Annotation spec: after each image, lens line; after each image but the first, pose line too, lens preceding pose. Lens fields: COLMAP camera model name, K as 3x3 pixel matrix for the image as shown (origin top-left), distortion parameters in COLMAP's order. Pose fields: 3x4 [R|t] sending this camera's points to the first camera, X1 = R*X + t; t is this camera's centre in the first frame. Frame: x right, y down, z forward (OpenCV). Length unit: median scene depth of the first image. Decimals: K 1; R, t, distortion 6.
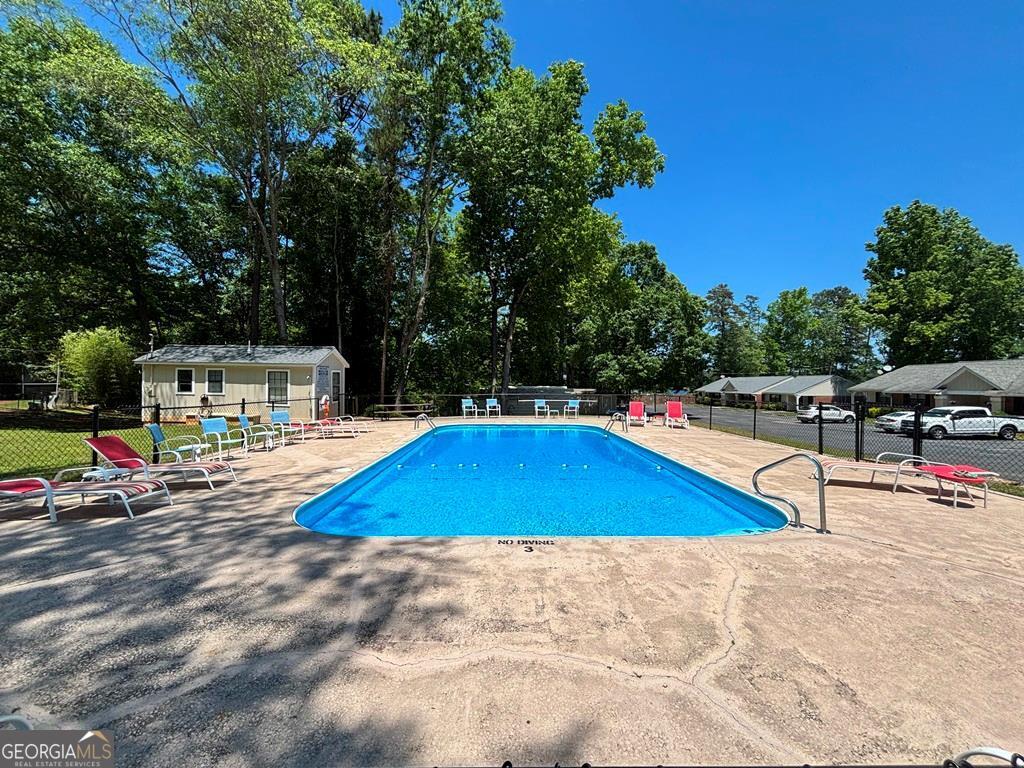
lens RADIAL K [[404.2, 0, 512.0], [0, 404.2, 384.0], [0, 0, 1]] dist [0.002156, 0.000135]
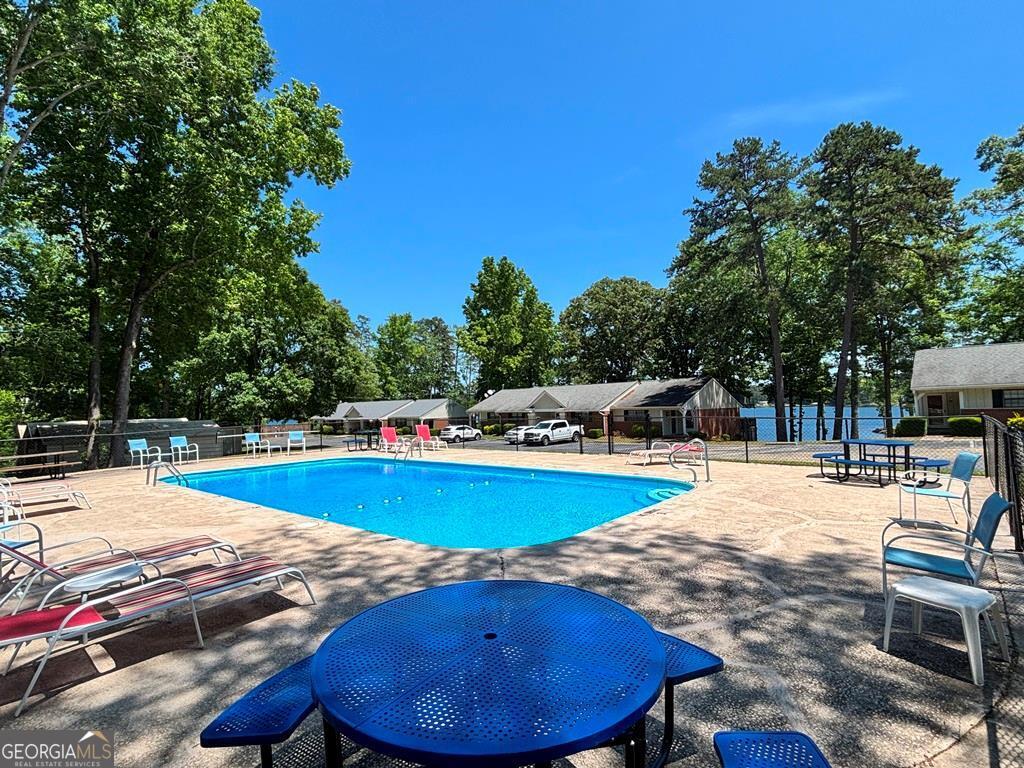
lens RADIAL K [[482.3, 0, 512.0], [0, 482.3, 384.0], [0, 0, 1]] dist [0.003180, 0.000328]
pose [[0.666198, 0.012812, 0.745665, -0.134648], [0.029772, 0.998598, -0.043757, 0.001100], [-0.745181, 0.051351, 0.664882, 0.020138]]
